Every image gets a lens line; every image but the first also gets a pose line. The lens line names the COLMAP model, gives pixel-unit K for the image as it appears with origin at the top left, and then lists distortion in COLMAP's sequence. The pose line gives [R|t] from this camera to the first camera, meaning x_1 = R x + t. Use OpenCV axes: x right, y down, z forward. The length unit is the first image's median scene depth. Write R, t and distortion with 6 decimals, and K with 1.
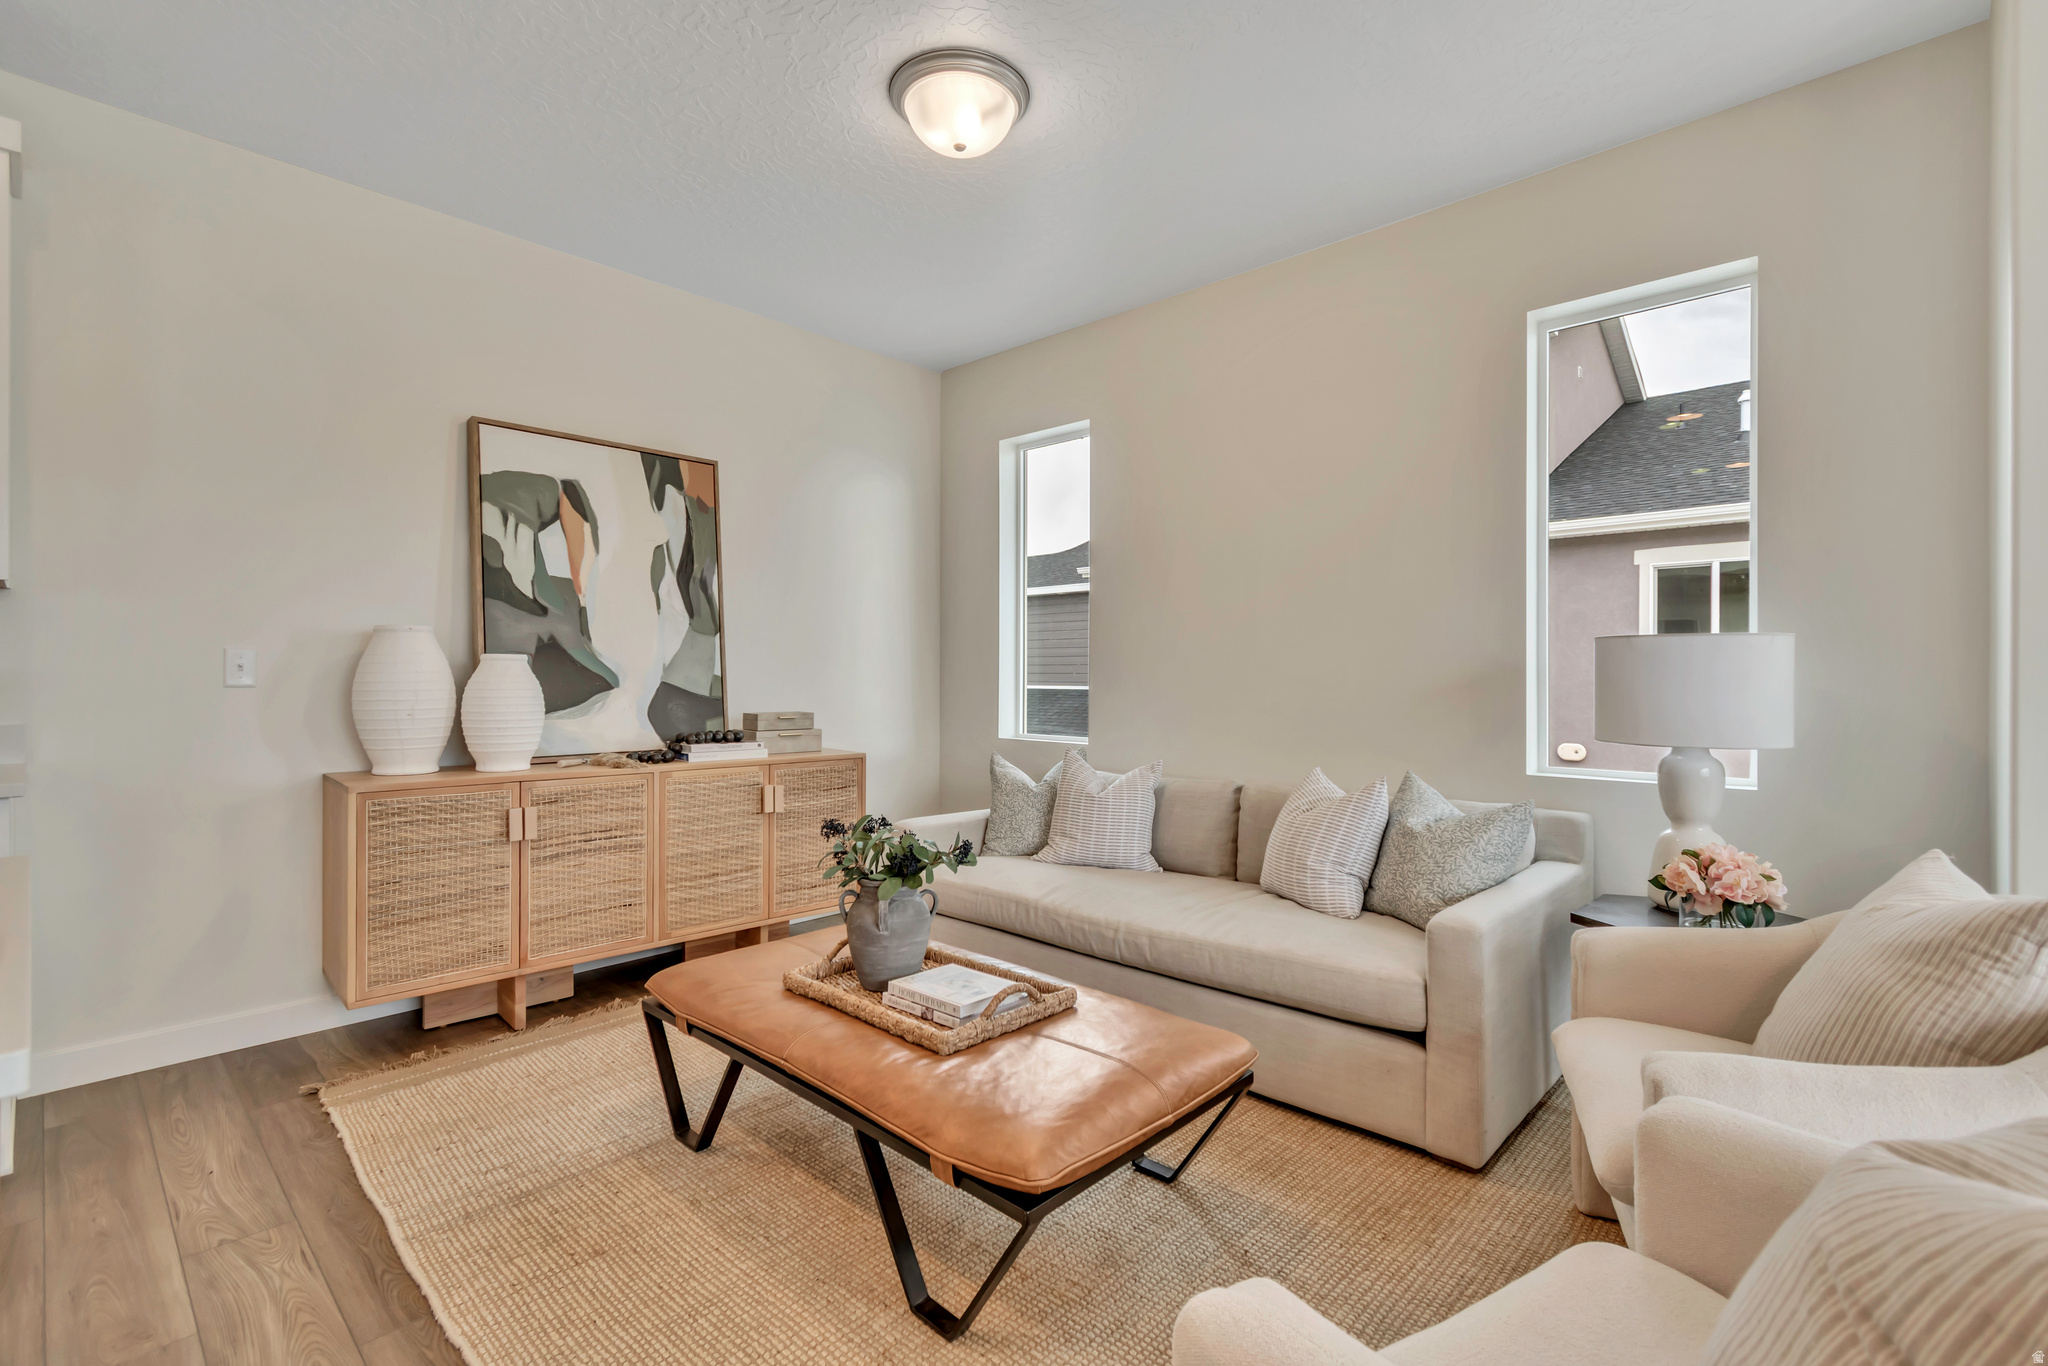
lens RADIAL K [[910.2, 0, 1031.2], [0, 910.2, 678.5], [0, 0, 1]] dist [0.004288, -0.002408]
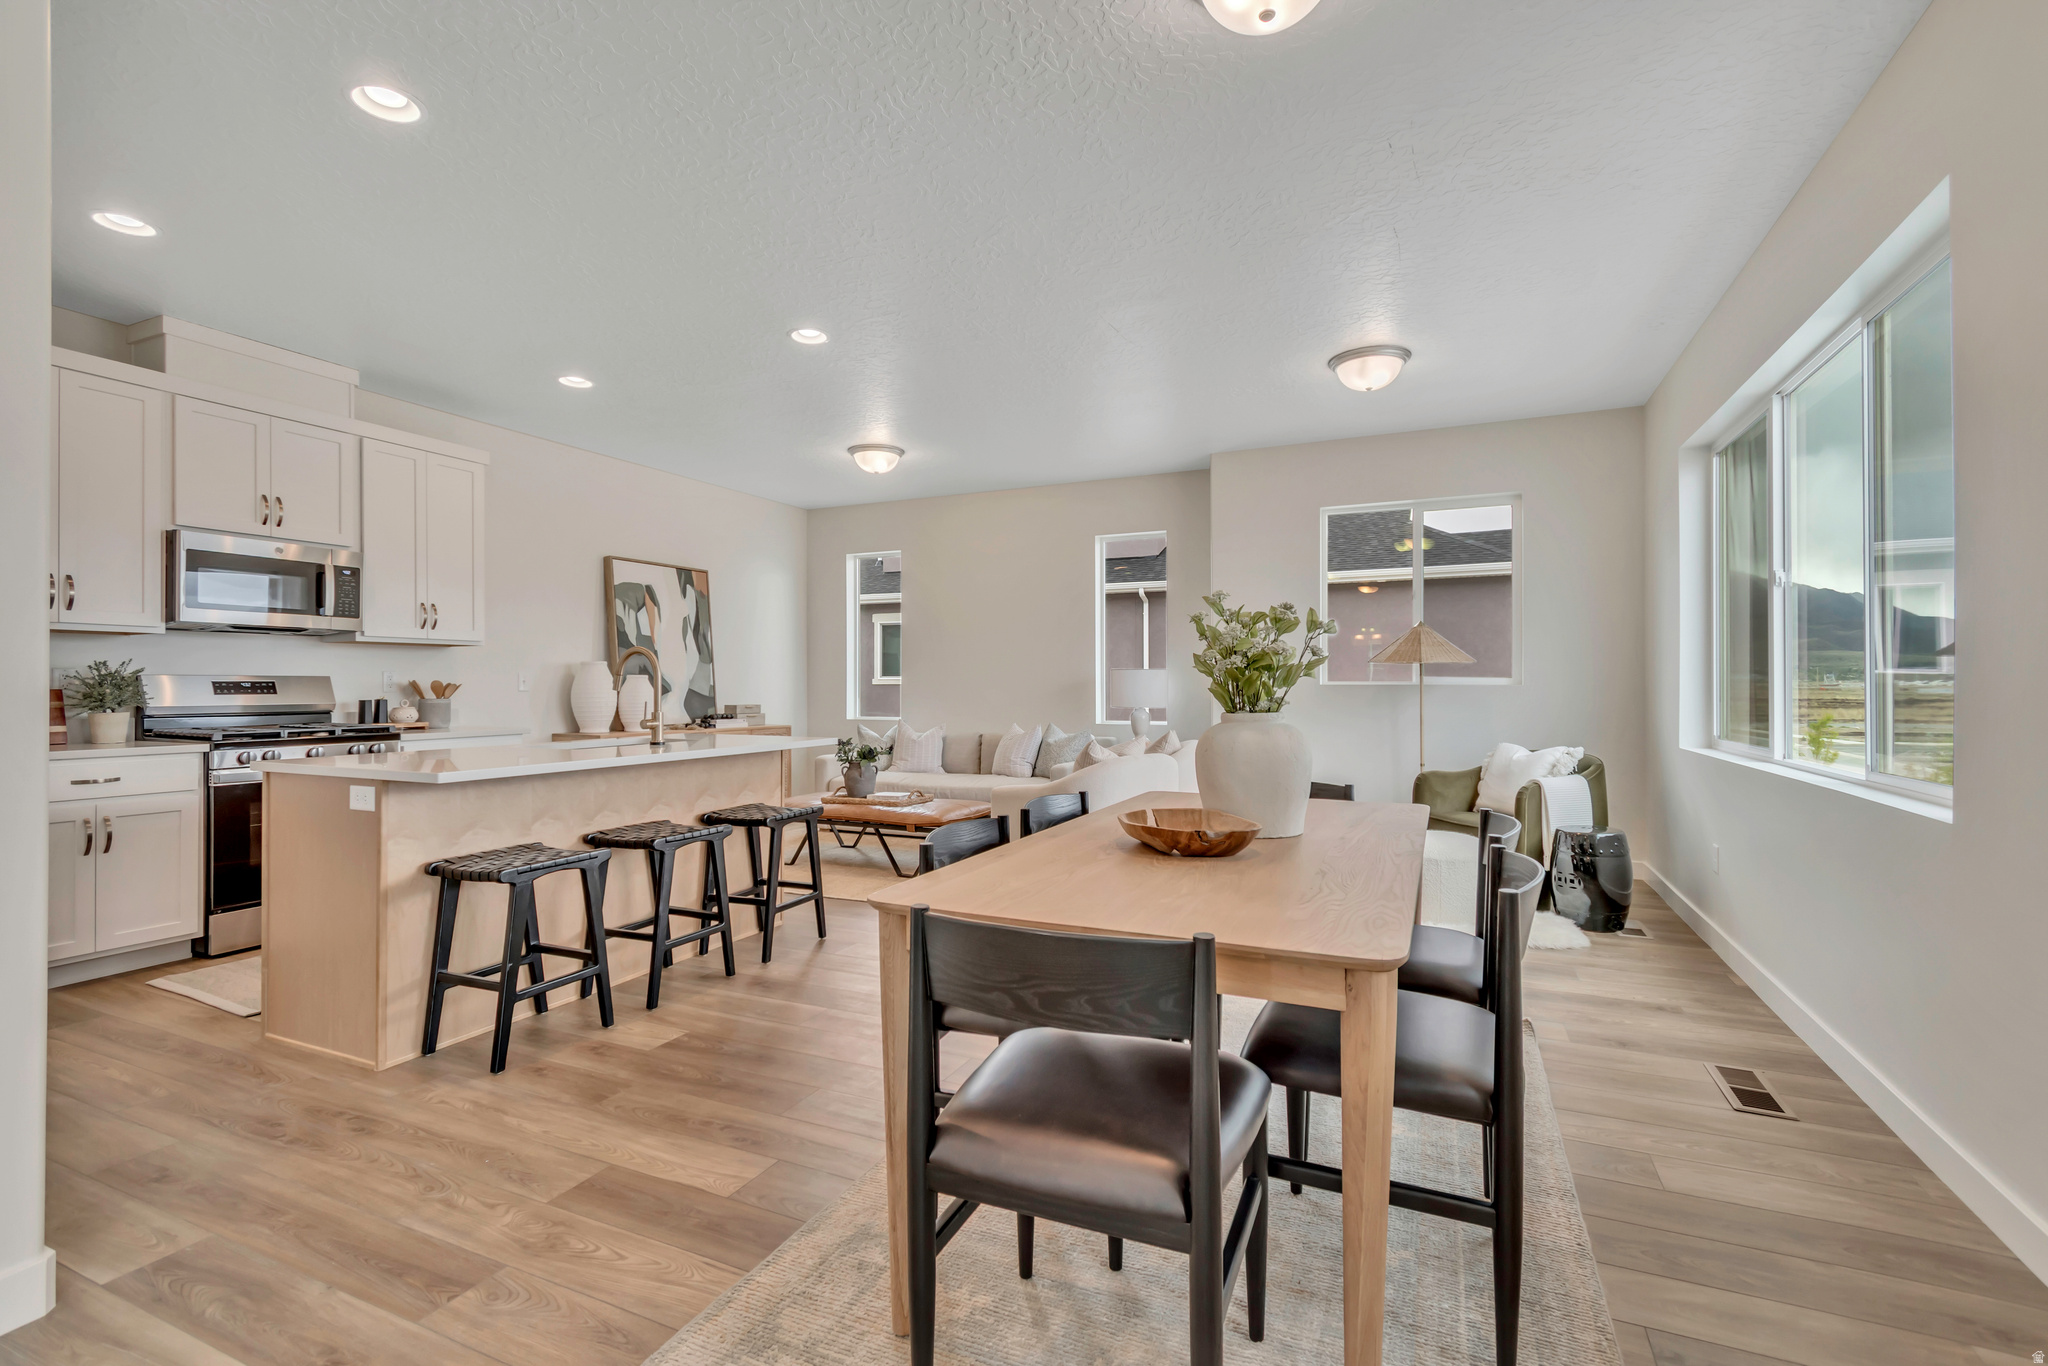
lens RADIAL K [[910.2, 0, 1026.7], [0, 910.2, 682.1], [0, 0, 1]] dist [0.004288, -0.002408]
pose [[0.950714, -0.003177, 0.310054, -0.367589], [0.005119, 0.999972, -0.005450, 0.005049], [-0.310028, 0.006769, 0.950703, -1.189166]]
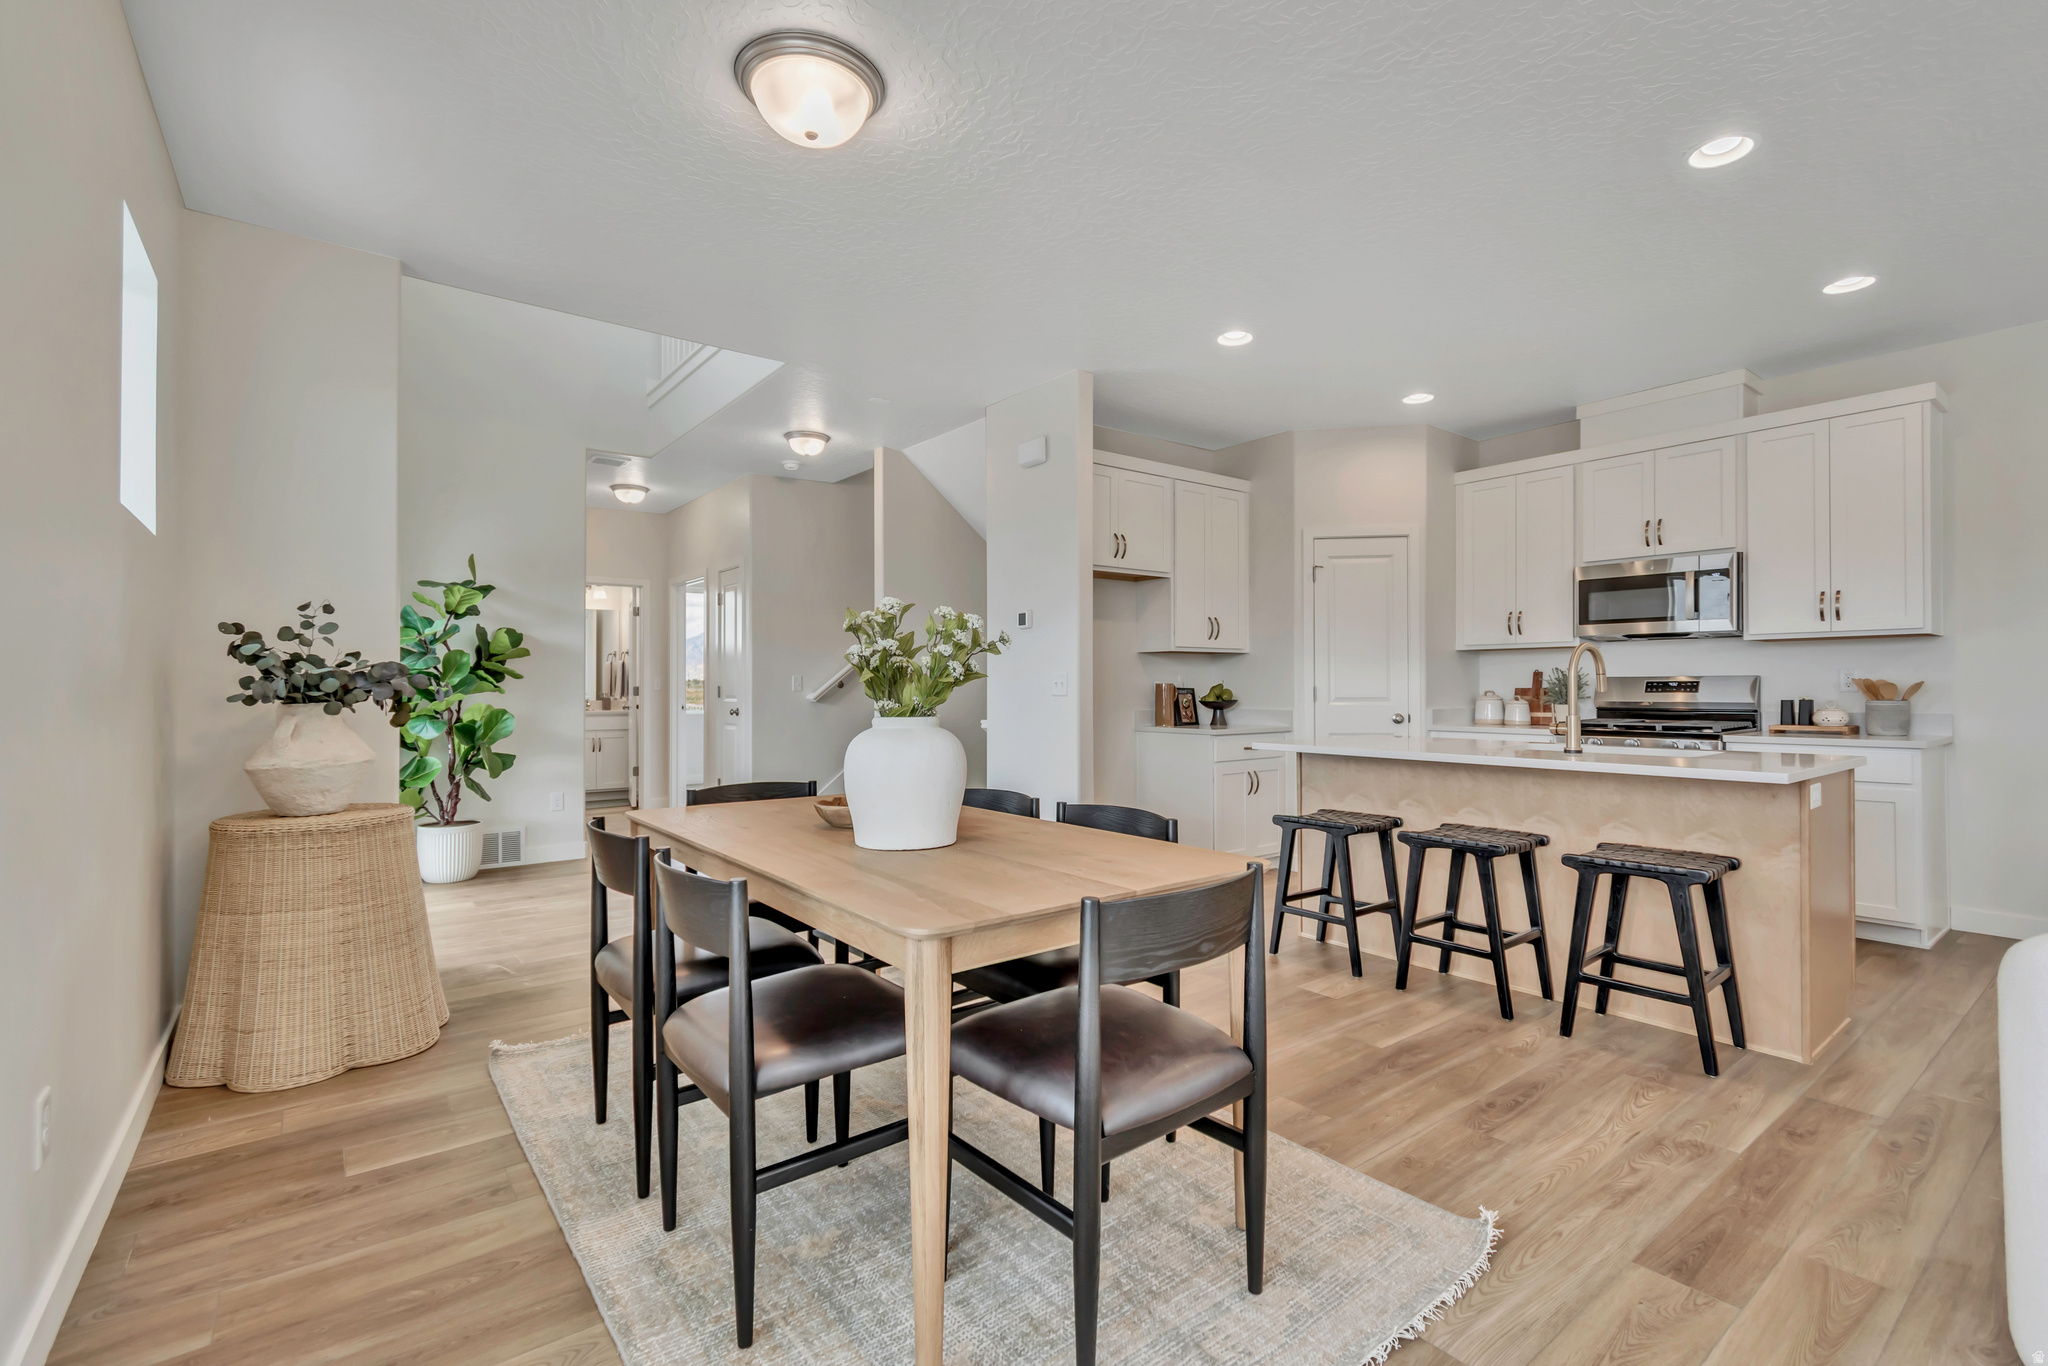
lens RADIAL K [[910.2, 0, 1024.3], [0, 910.2, 680.9], [0, 0, 1]] dist [0.004288, -0.002408]
pose [[-0.173258, -0.007055, -0.984851, 0.704923], [0.000050, 0.999974, -0.007172, 0.001019], [0.984876, -0.001292, -0.173254, -0.339892]]
